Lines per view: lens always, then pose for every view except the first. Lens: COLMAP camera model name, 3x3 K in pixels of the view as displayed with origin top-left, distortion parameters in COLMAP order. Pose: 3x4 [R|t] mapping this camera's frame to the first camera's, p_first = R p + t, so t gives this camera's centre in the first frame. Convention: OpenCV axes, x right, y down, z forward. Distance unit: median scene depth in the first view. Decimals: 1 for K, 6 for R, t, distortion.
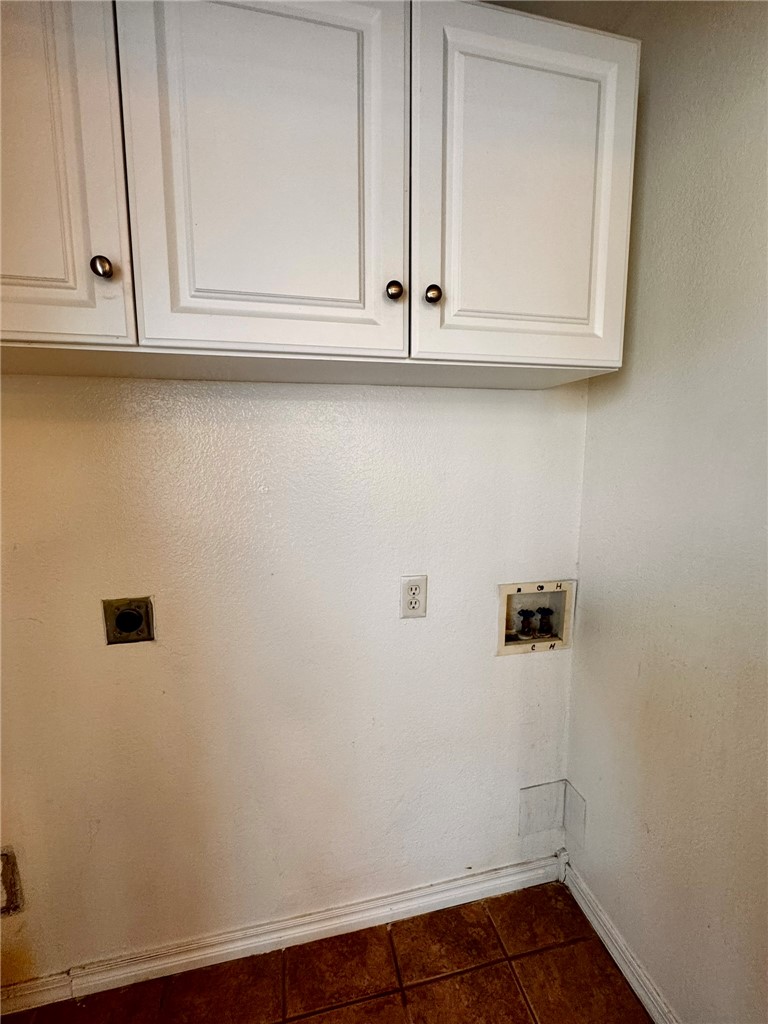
lens RADIAL K [[444.6, 0, 386.6], [0, 444.6, 512.0], [0, 0, 1]] dist [0.004333, 0.000282]
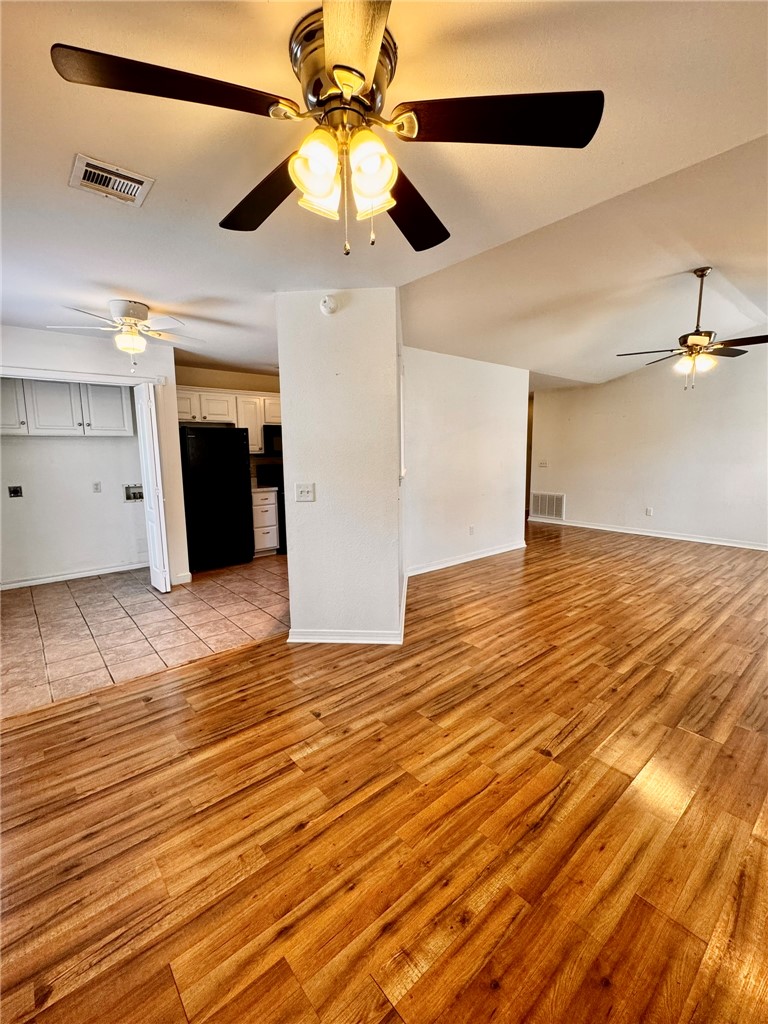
lens RADIAL K [[444.6, 0, 384.1], [0, 444.6, 508.5], [0, 0, 1]] dist [0.004333, 0.000282]
pose [[0.884454, -0.068943, 0.461507, 0.738968], [0.068249, 0.997502, 0.018218, 0.736920], [-0.461610, 0.015384, 0.886950, -5.755514]]
